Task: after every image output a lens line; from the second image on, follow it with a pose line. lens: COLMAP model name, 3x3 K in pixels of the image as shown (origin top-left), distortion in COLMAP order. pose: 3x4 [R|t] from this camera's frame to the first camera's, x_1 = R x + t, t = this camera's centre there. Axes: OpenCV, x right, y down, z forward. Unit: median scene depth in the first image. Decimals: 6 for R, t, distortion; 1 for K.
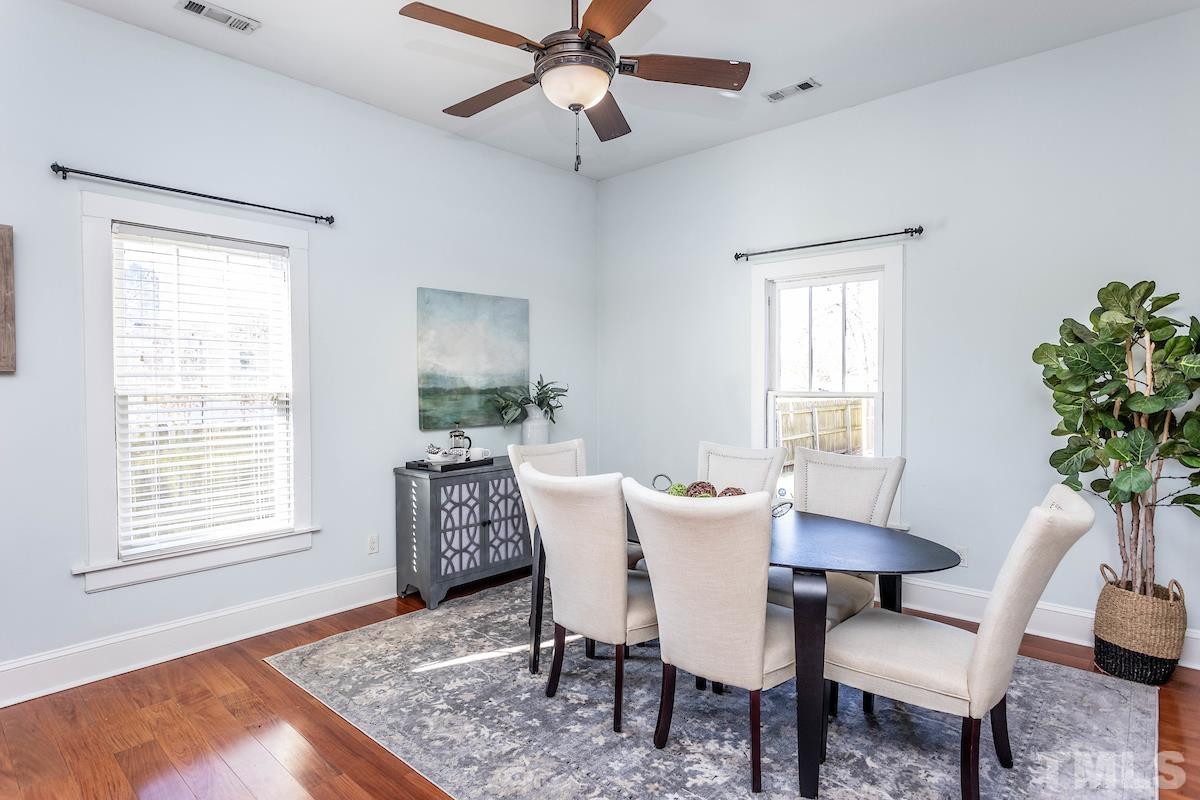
lens RADIAL K [[629.6, 0, 601.5], [0, 629.6, 399.9], [0, 0, 1]] dist [-0.002190, 0.000158]
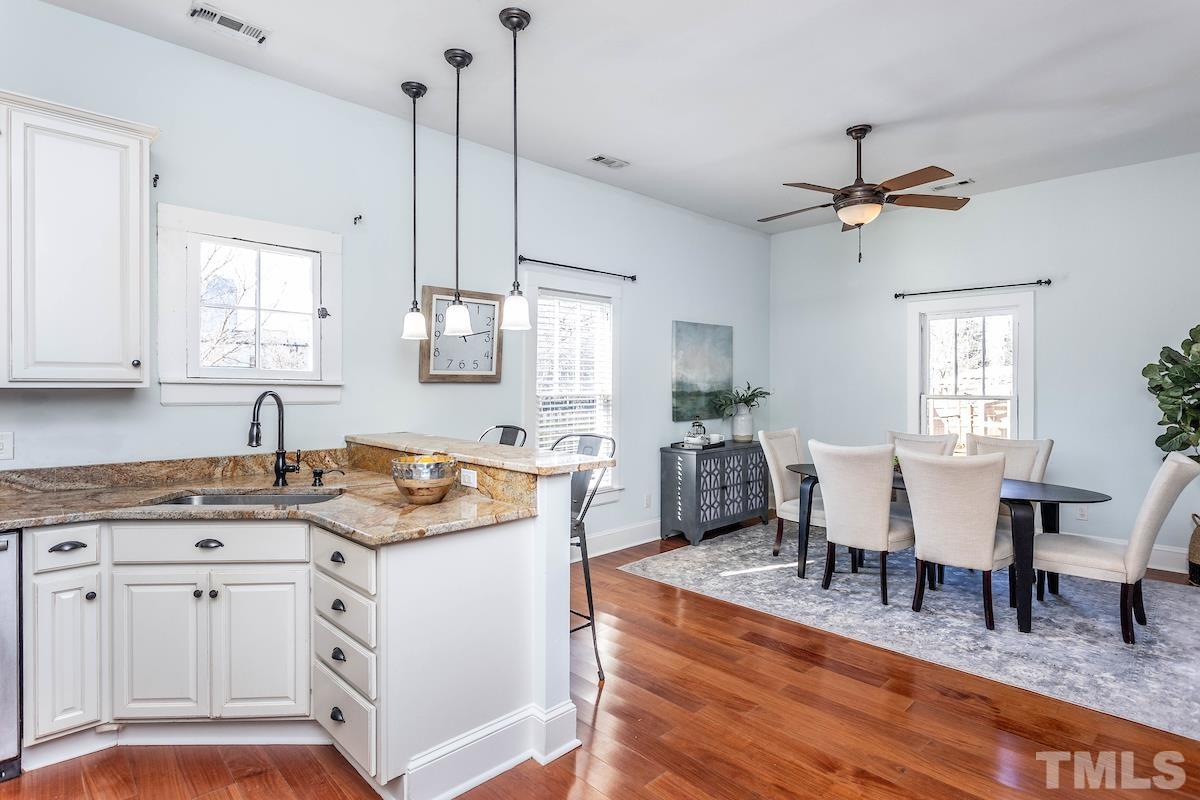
lens RADIAL K [[606.4, 0, 603.4], [0, 606.4, 386.8], [0, 0, 1]] dist [-0.003395, 0.001550]
pose [[0.998039, 0.002835, -0.062531, -0.405462], [-0.004333, 0.999707, -0.023834, 0.004080], [0.062445, 0.024058, 0.997758, -0.415617]]
